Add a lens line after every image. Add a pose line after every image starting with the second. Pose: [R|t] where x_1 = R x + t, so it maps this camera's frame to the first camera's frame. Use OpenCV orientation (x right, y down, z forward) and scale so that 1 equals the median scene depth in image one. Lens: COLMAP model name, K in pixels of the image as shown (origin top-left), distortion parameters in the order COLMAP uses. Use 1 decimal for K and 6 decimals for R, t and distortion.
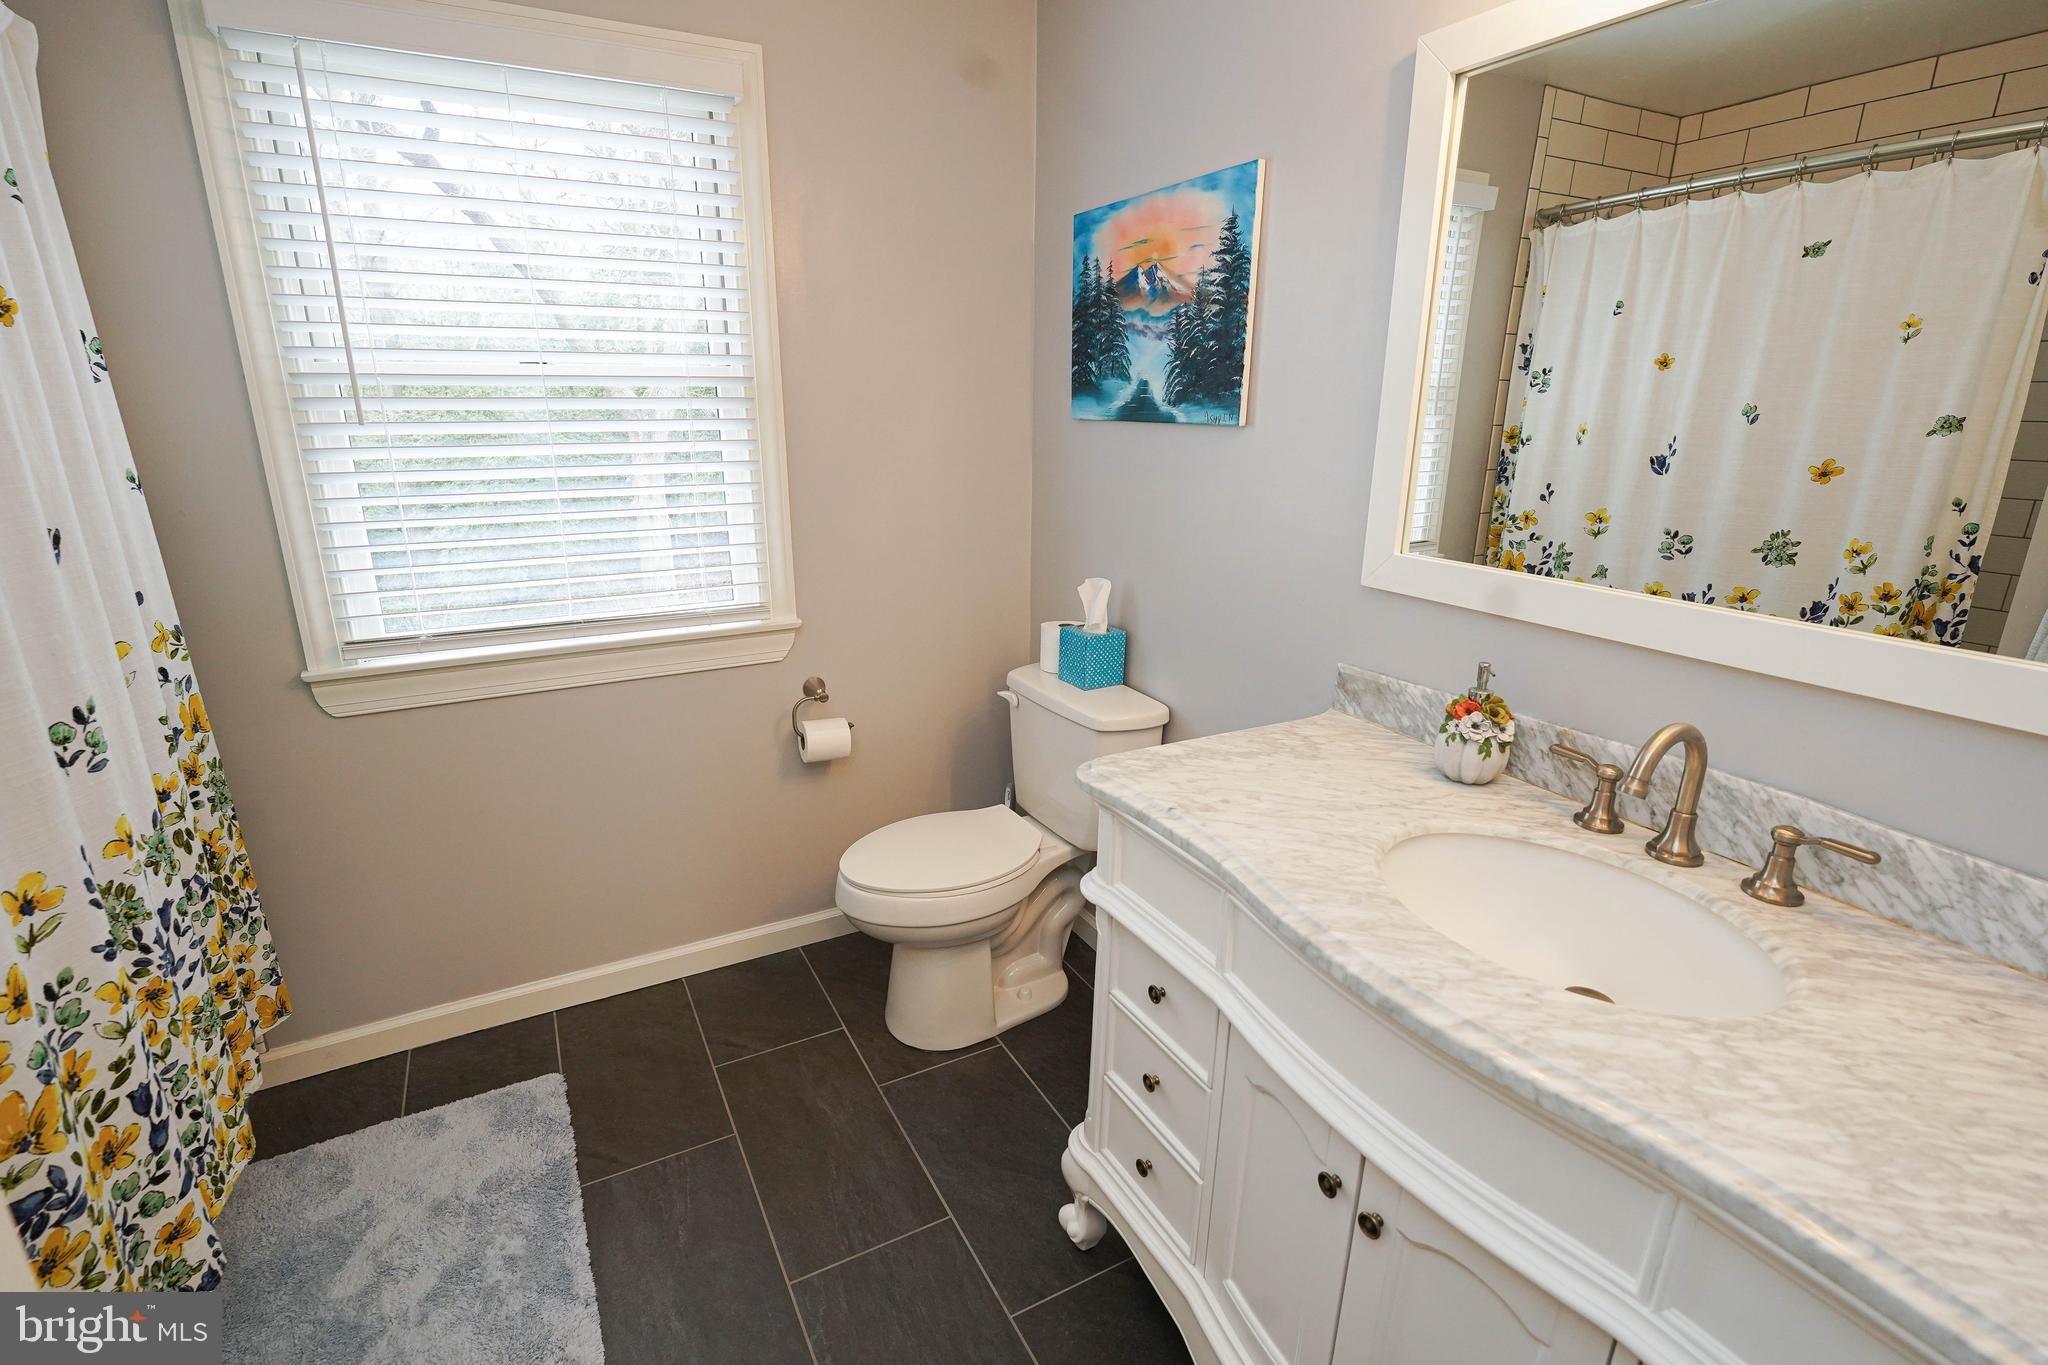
lens RADIAL K [[952.3, 0, 1020.4], [0, 952.3, 685.3], [0, 0, 1]] dist [-0.023348, -0.000615]
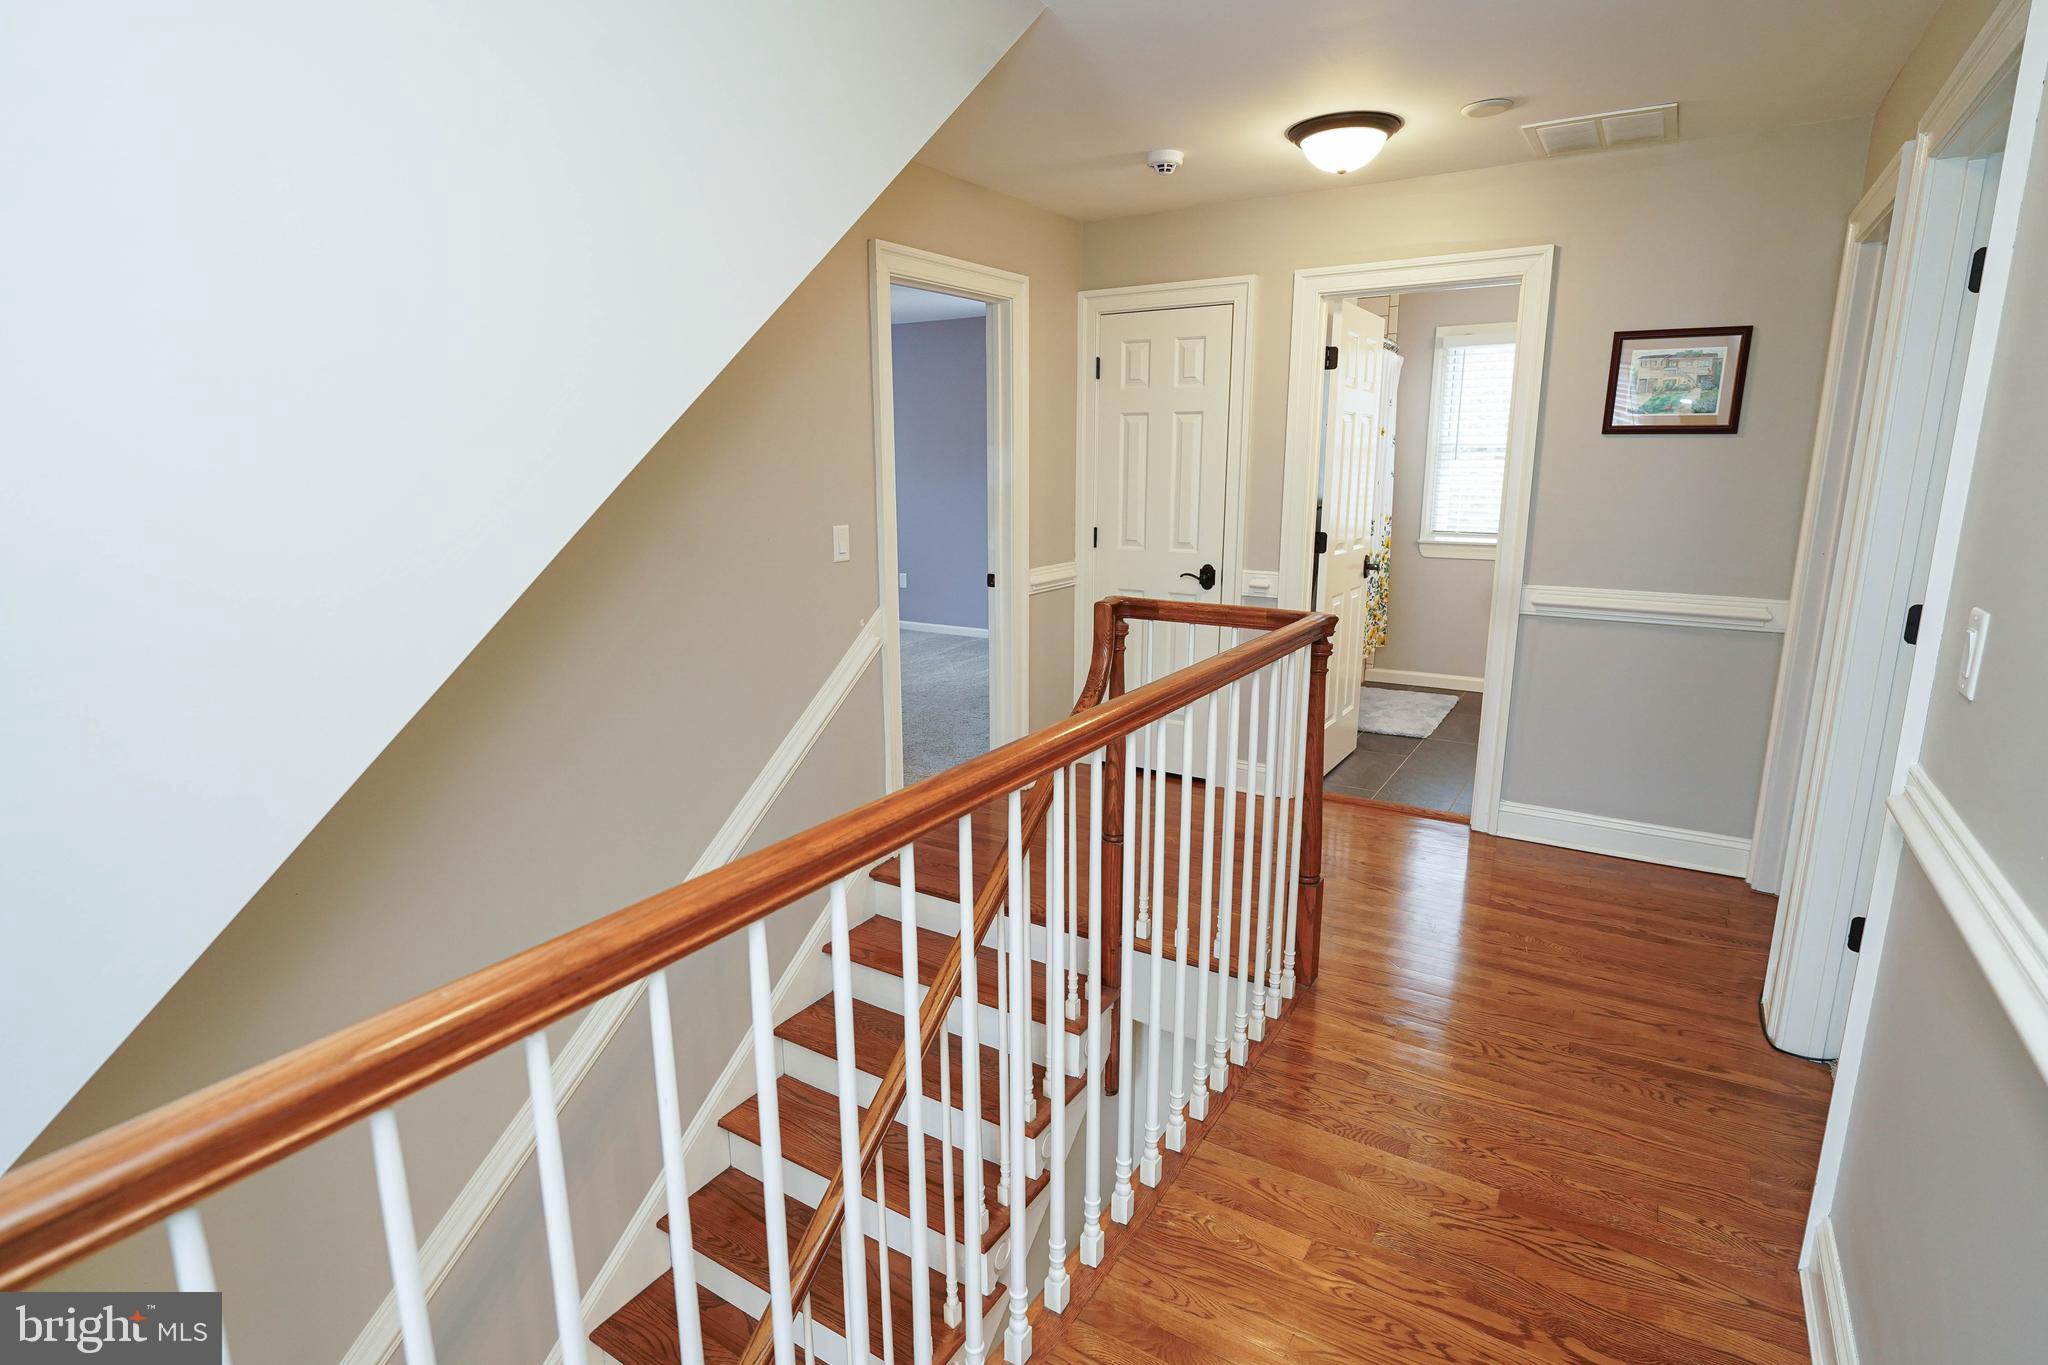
lens RADIAL K [[1026.9, 0, 1023.0], [0, 1026.9, 676.5], [0, 0, 1]] dist [-0.003382, -0.000301]
pose [[0.502110, 0.179532, -0.845963, 1.696497], [-0.249432, 0.966707, 0.057110, 0.623259], [0.828052, 0.182334, 0.530174, -1.992196]]
